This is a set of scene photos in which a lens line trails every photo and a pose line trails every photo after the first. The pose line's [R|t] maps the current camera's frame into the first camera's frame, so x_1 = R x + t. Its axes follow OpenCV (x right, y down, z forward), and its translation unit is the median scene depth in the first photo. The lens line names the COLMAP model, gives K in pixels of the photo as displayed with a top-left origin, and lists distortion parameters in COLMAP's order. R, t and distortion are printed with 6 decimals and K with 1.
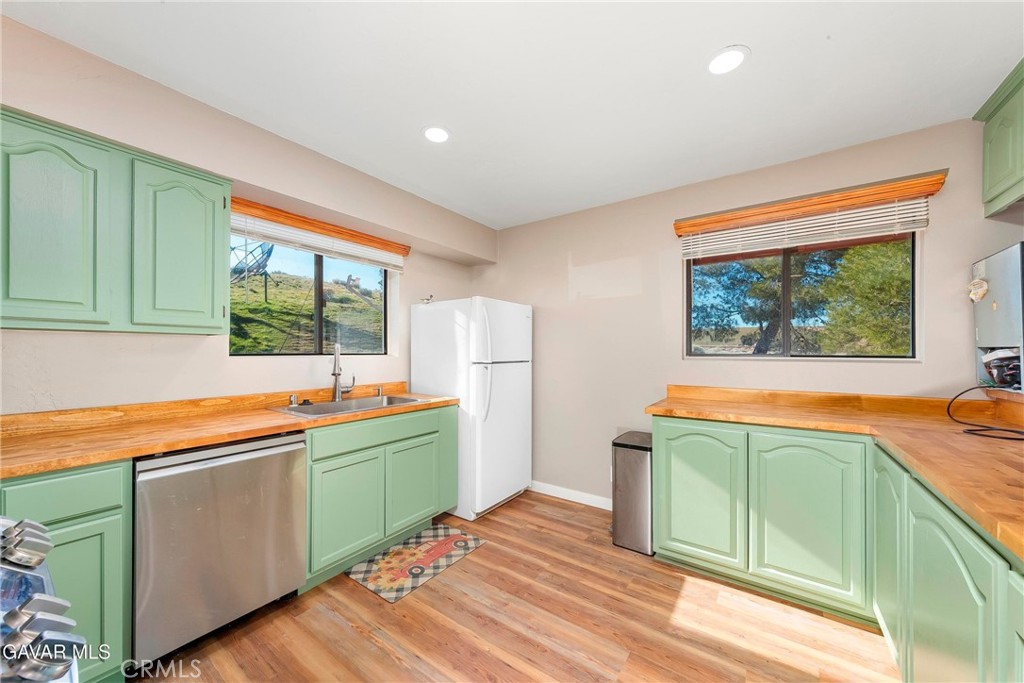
lens RADIAL K [[361.5, 0, 516.5], [0, 361.5, 349.3], [0, 0, 1]] dist [0.000268, 0.000060]
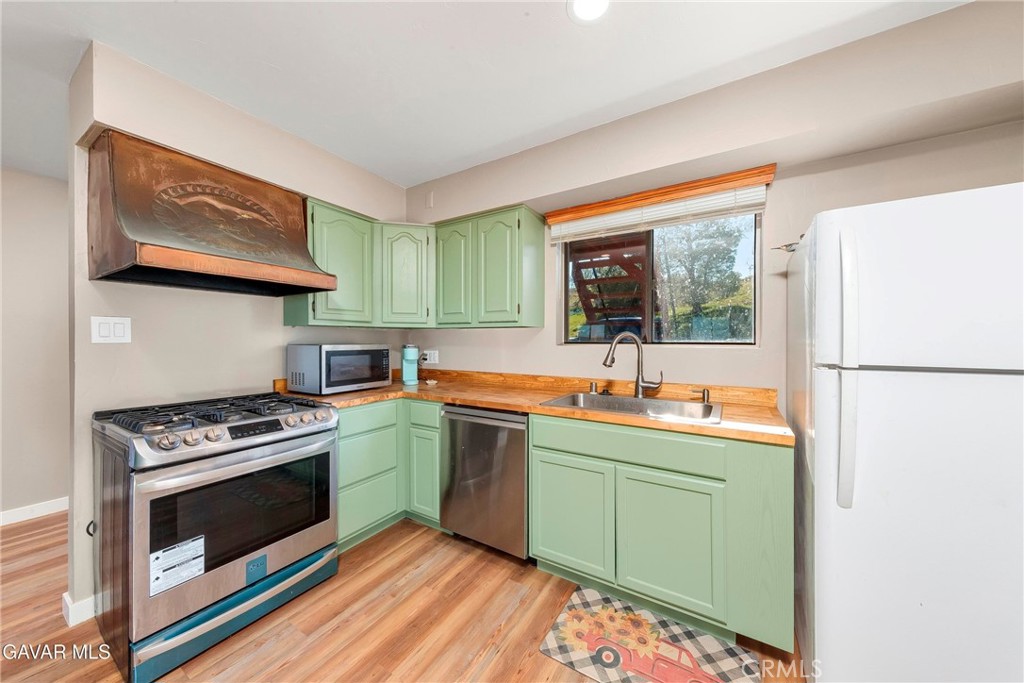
lens RADIAL K [[354.9, 0, 514.5], [0, 354.9, 342.3], [0, 0, 1]] dist [0.007711, 0.000037]
pose [[0.055965, 0.004837, -0.998421, 0.388079], [0.005102, 0.999974, 0.005131, 0.007735], [0.998420, -0.005381, 0.055939, 0.781715]]
